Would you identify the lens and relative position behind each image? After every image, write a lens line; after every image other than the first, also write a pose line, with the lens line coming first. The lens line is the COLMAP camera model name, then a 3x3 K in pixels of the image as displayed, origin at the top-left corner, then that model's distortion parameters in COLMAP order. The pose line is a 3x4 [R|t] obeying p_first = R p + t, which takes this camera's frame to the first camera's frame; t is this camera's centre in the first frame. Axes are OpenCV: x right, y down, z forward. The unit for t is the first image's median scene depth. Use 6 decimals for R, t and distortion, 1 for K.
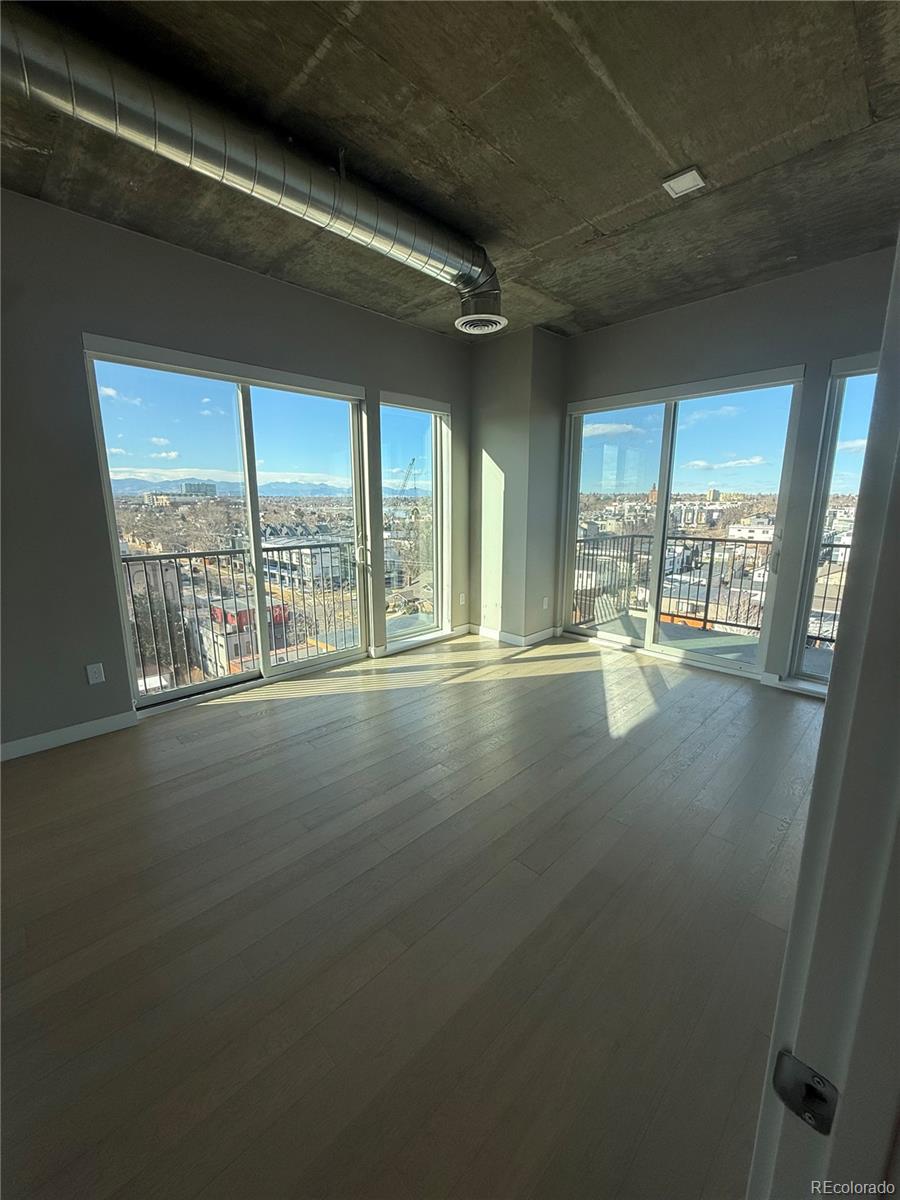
lens RADIAL K [[478.8, 0, 450.2], [0, 478.8, 601.6], [0, 0, 1]] dist [-0.007282, 0.000184]
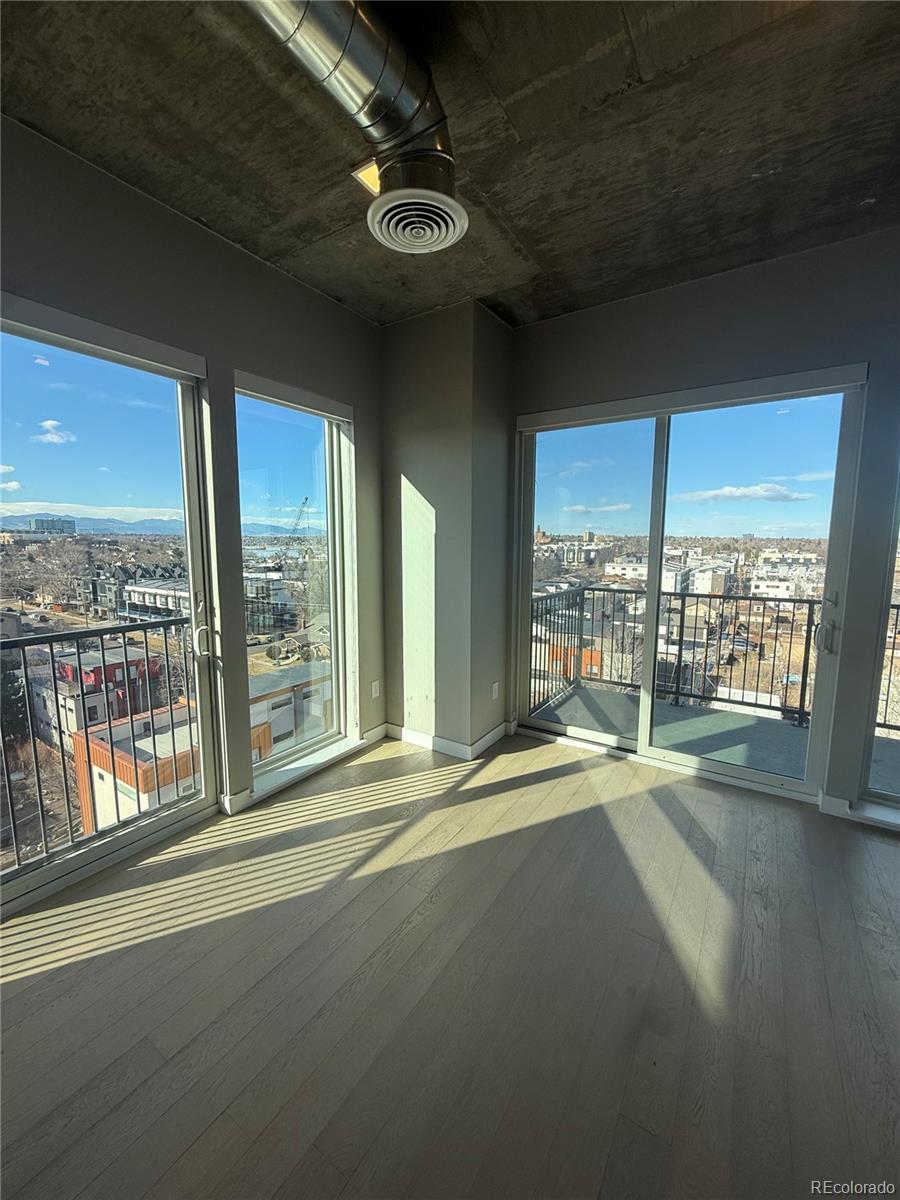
lens RADIAL K [[478.8, 0, 450.8], [0, 478.8, 601.7], [0, 0, 1]] dist [-0.007282, 0.000184]
pose [[0.976970, -0.021341, 0.212305, -0.013123], [0.038367, 0.996339, -0.076398, -0.081518], [-0.209898, 0.082784, 0.974212, 0.335861]]
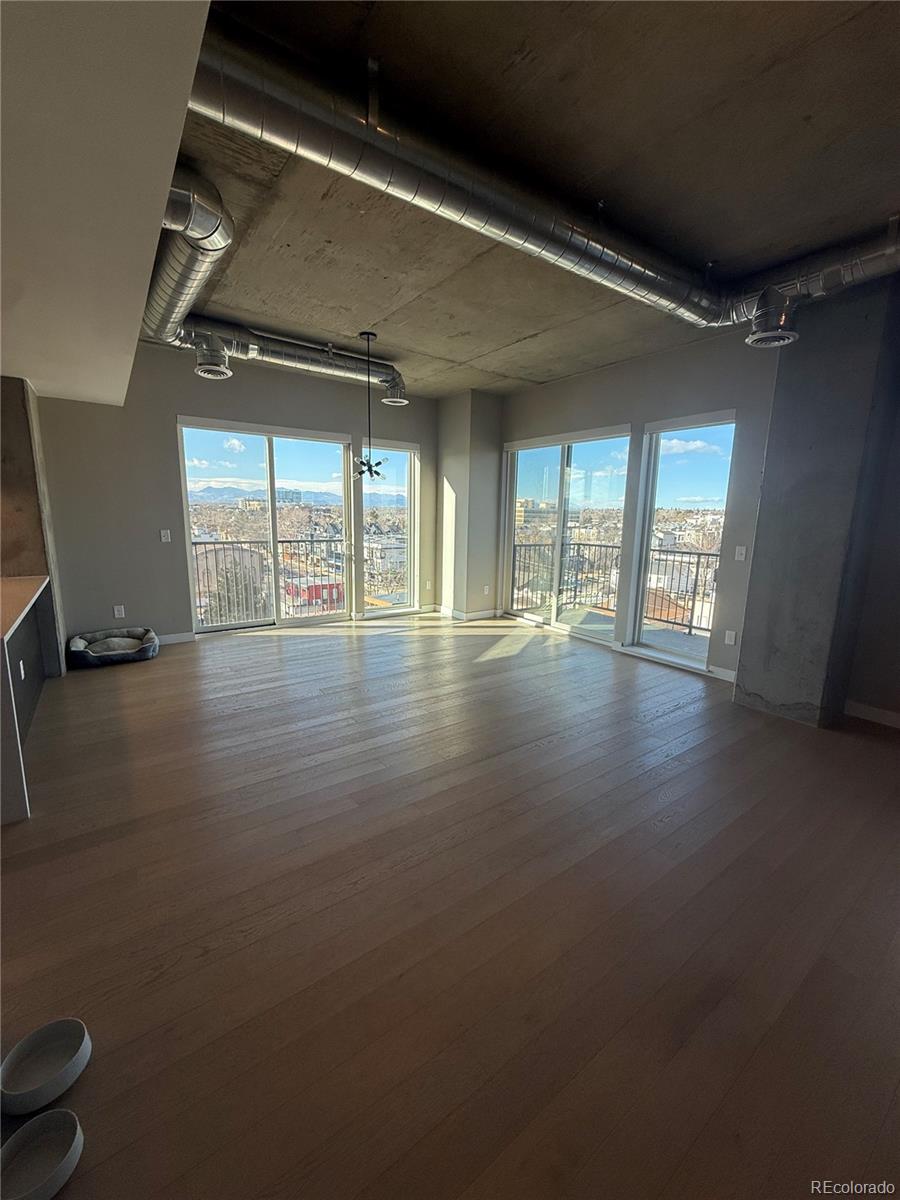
lens RADIAL K [[478.8, 0, 454.3], [0, 478.8, 605.0], [0, 0, 1]] dist [-0.007282, 0.000184]
pose [[0.988779, 0.051054, -0.140390, 0.318313], [-0.053178, 0.998520, -0.011420, 0.068928], [0.139599, 0.018757, 0.990030, -0.357755]]
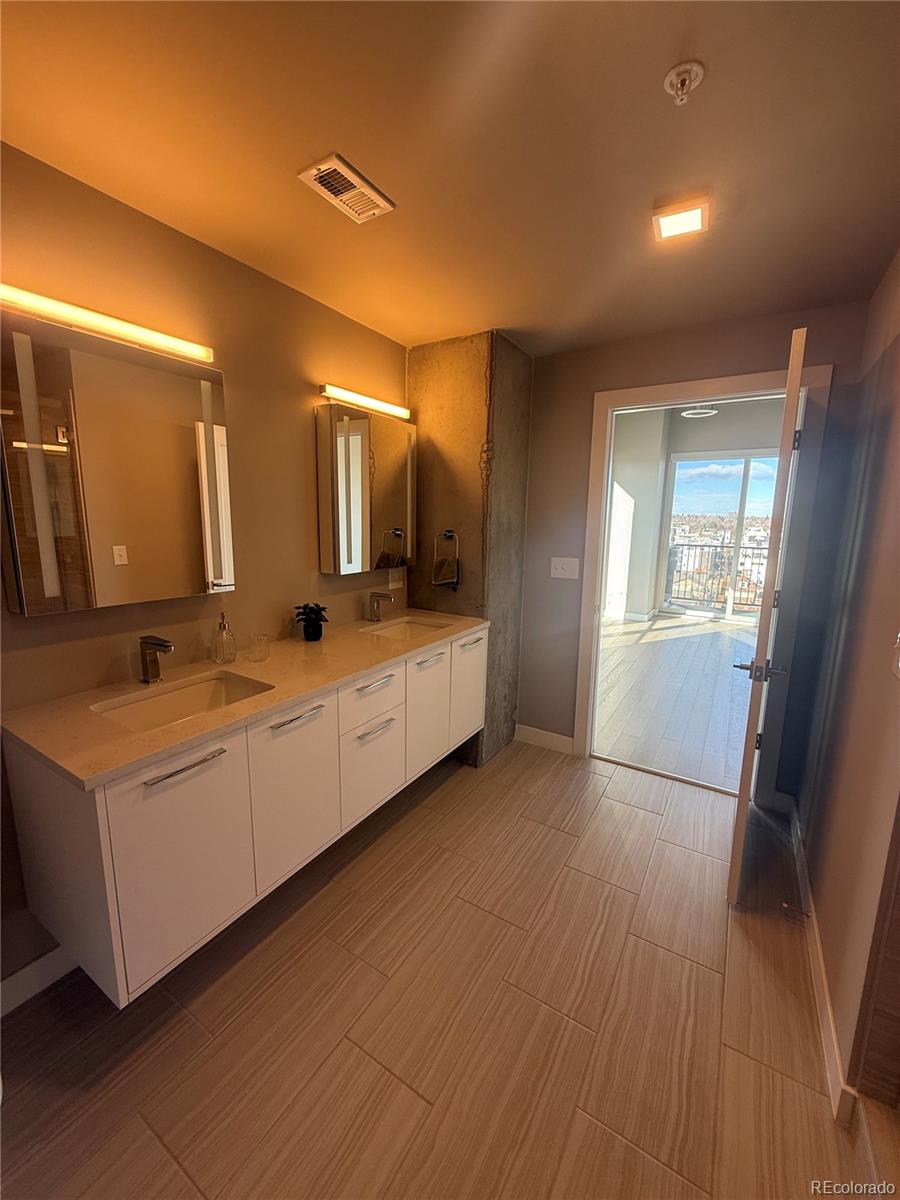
lens RADIAL K [[478.8, 0, 449.9], [0, 478.8, 595.9], [0, 0, 1]] dist [-0.007282, 0.000184]
pose [[0.971442, -0.018241, 0.236575, -0.758483], [0.027065, 0.999052, -0.034103, 0.051446], [-0.235729, 0.039532, 0.971015, -0.238660]]
